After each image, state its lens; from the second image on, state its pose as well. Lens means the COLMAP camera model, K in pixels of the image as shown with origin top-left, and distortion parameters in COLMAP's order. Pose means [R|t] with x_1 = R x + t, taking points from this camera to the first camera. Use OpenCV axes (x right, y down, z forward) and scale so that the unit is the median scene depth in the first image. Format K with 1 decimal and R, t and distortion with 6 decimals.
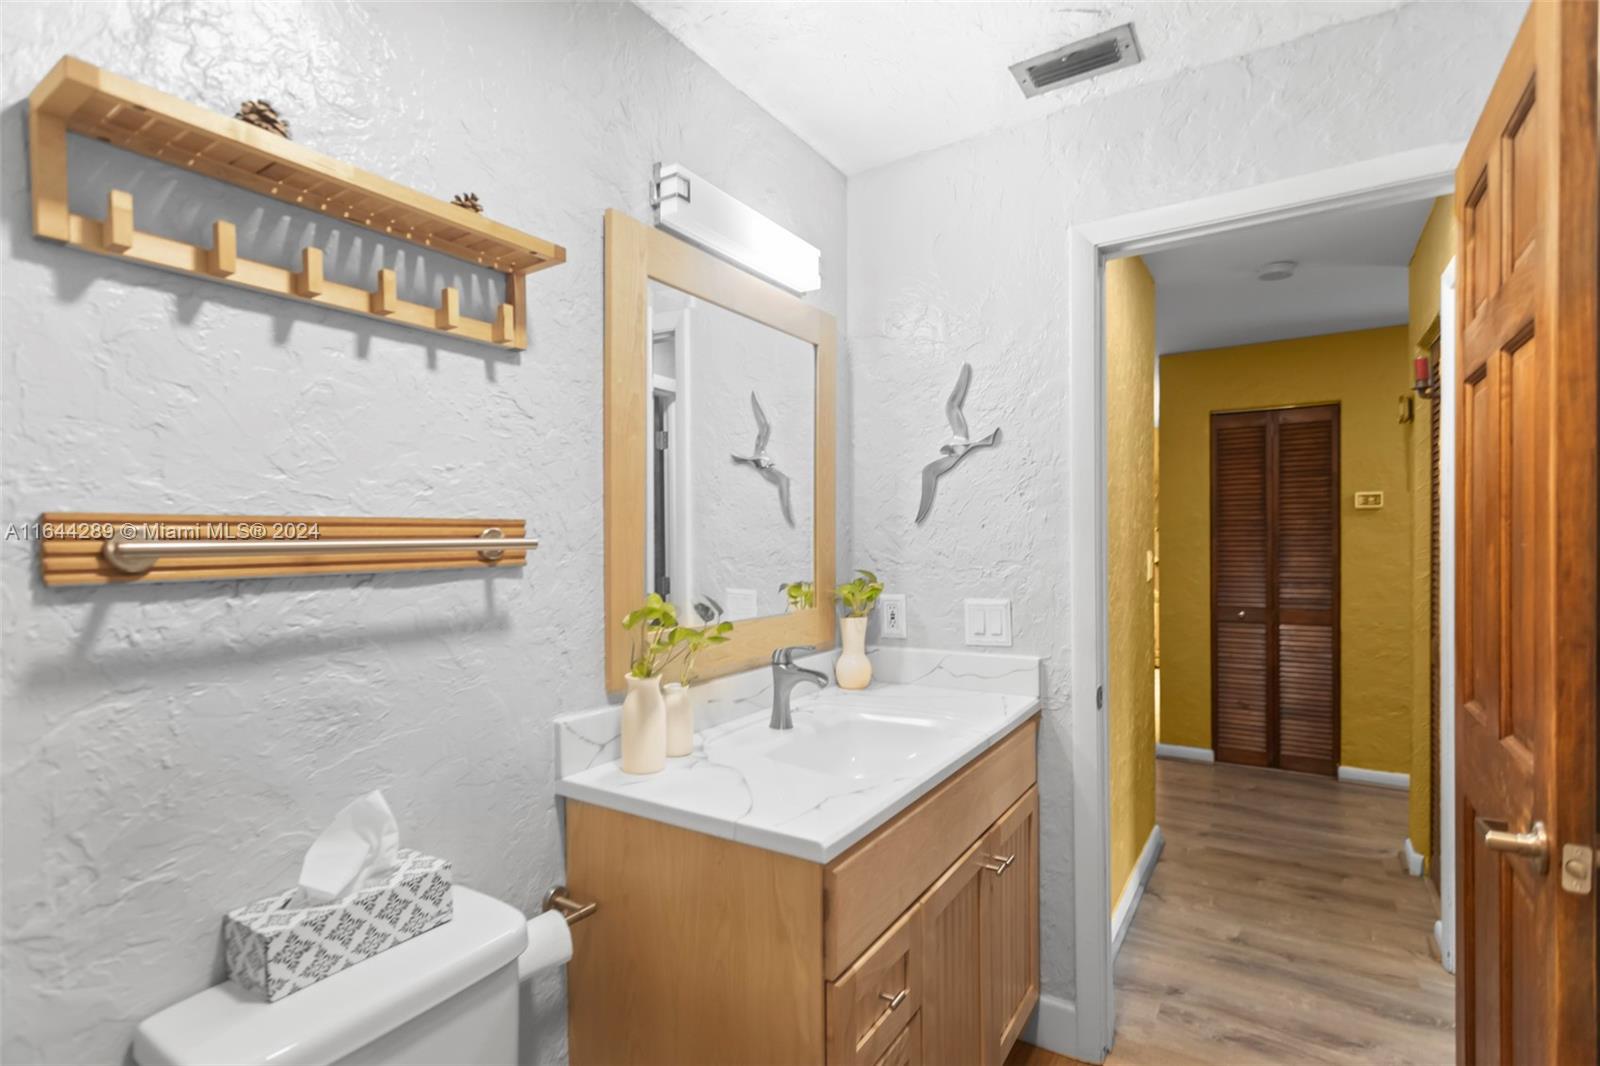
lens RADIAL K [[759.8, 0, 803.7], [0, 759.8, 542.6], [0, 0, 1]] dist [0.001588, 0.000592]
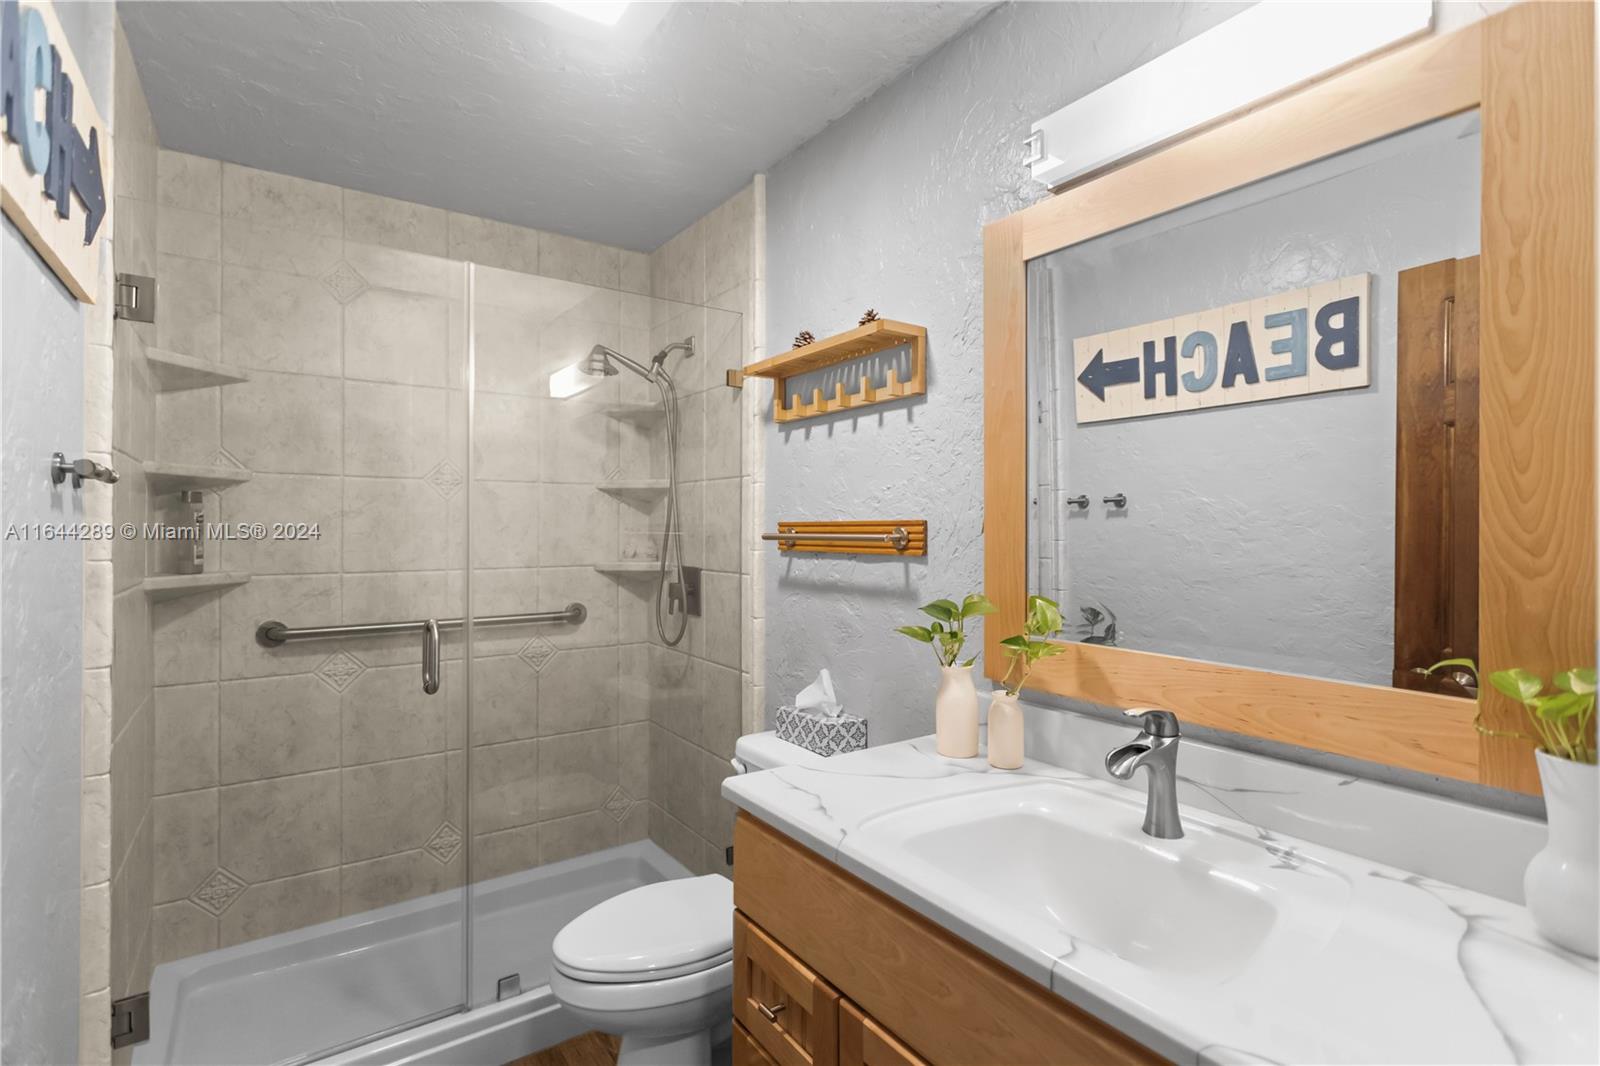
lens RADIAL K [[768.9, 0, 796.8], [0, 768.9, 524.3], [0, 0, 1]] dist [0.002483, 0.001693]
pose [[-0.387293, 0.001718, -0.921955, 1.076911], [-0.005195, 0.999978, 0.004045, -0.030954], [0.921942, 0.006356, -0.387275, 1.497971]]
